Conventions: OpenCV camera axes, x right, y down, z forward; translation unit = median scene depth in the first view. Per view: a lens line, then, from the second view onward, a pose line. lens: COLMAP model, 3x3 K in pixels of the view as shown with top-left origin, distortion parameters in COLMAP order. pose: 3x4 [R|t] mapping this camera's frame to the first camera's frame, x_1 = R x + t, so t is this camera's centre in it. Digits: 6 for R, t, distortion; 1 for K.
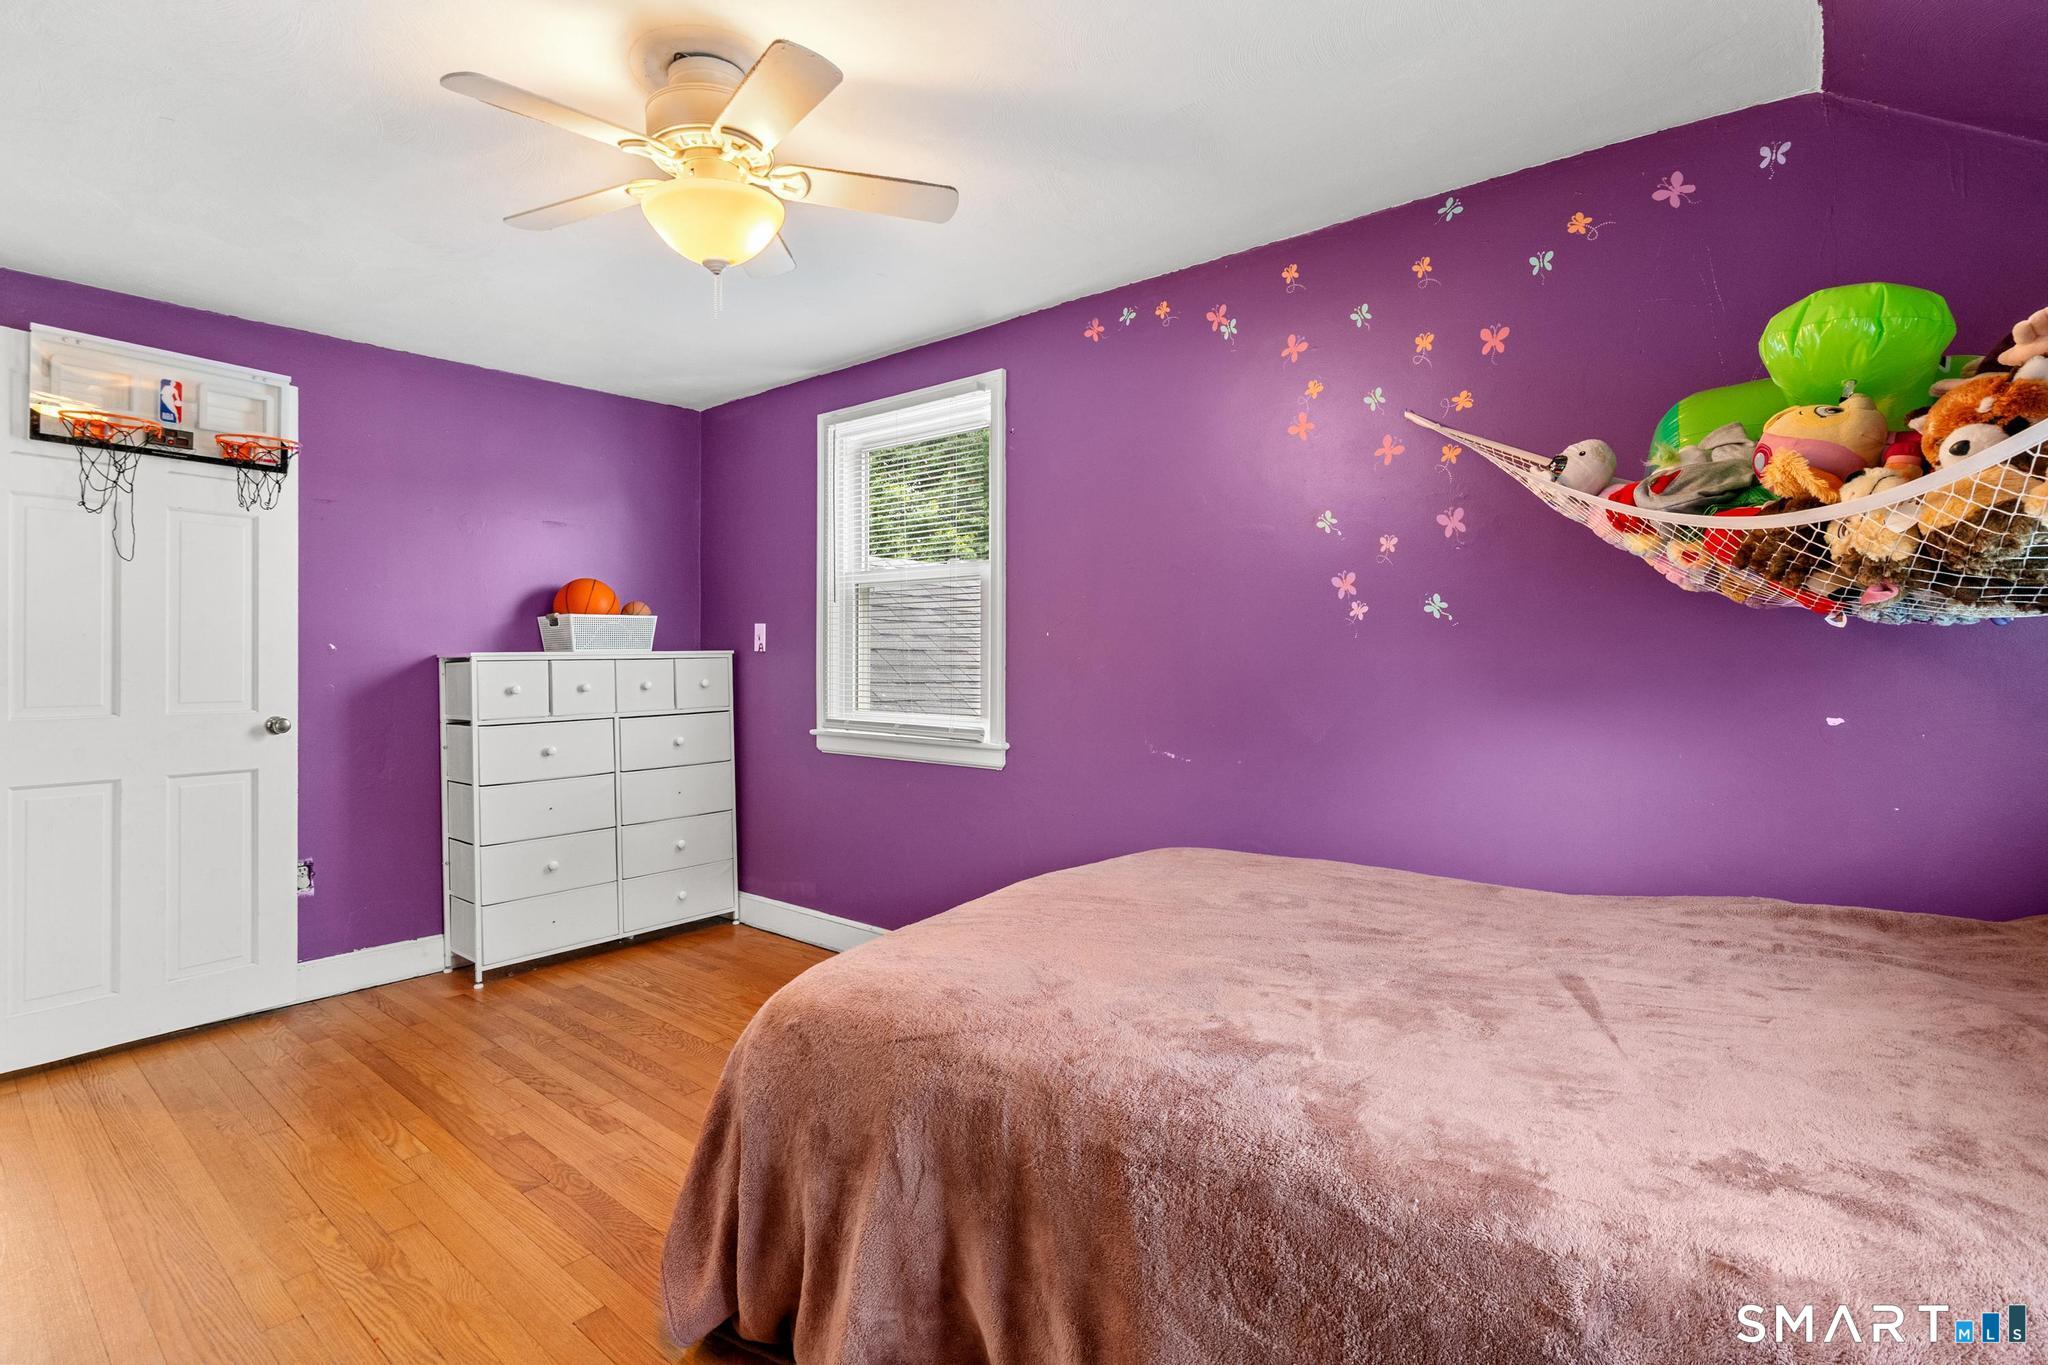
lens RADIAL K [[958.4, 0, 1010.1], [0, 958.4, 673.4], [0, 0, 1]] dist [-0.008871, 0.001839]
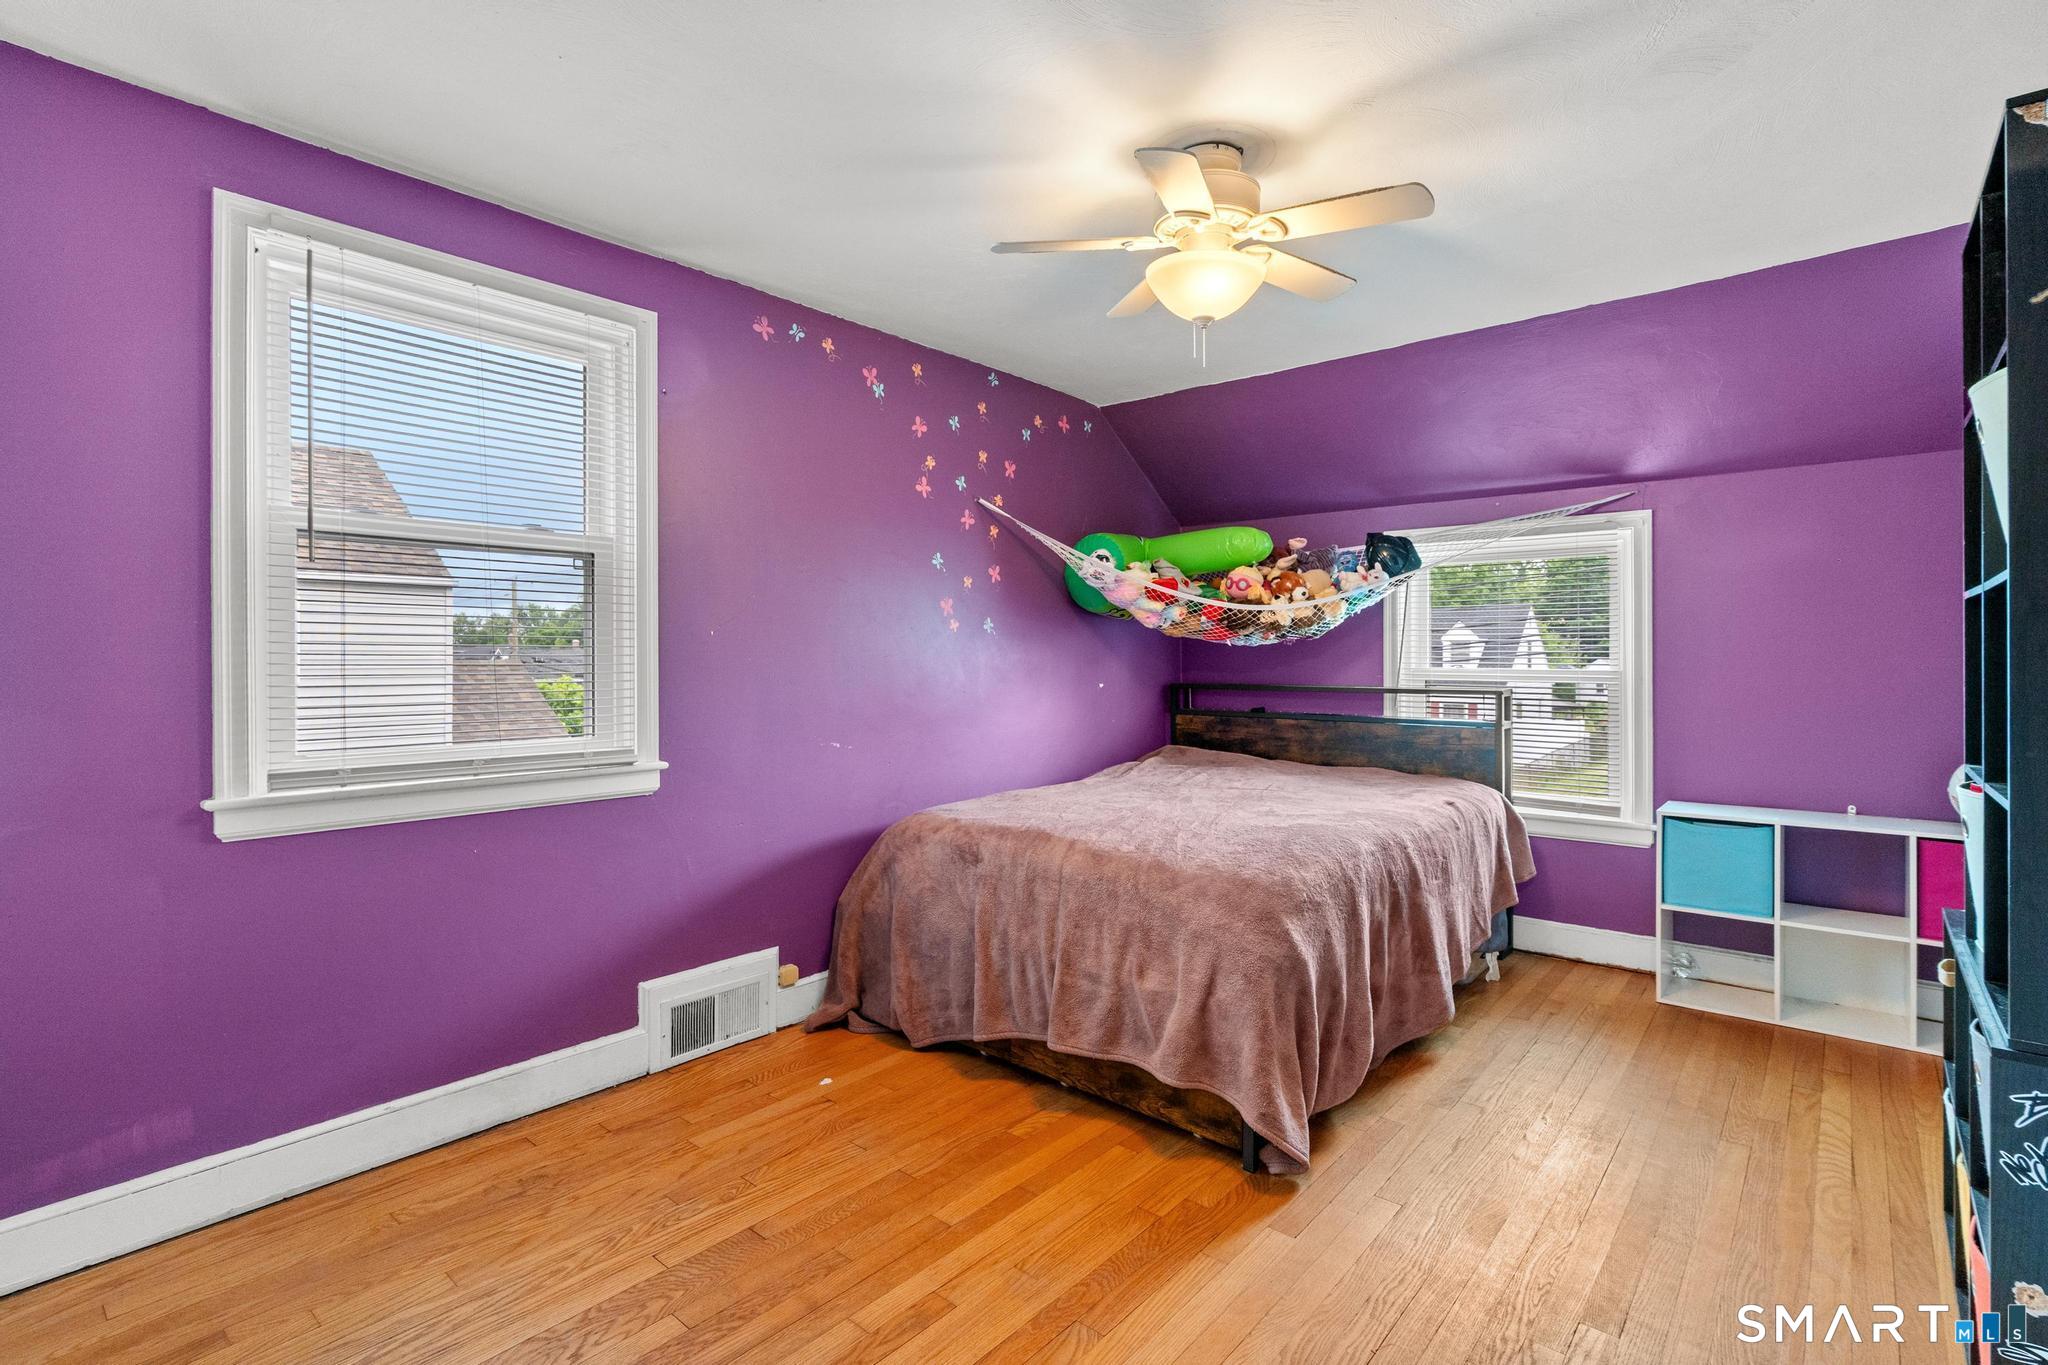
lens RADIAL K [[958.4, 0, 1010.1], [0, 958.4, 668.9], [0, 0, 1]] dist [-0.008871, 0.001839]
pose [[0.033457, -0.008436, 0.999405, -0.945793], [0.020835, 0.999753, 0.007742, -0.008465], [-0.999223, 0.020564, 0.033624, 0.759388]]
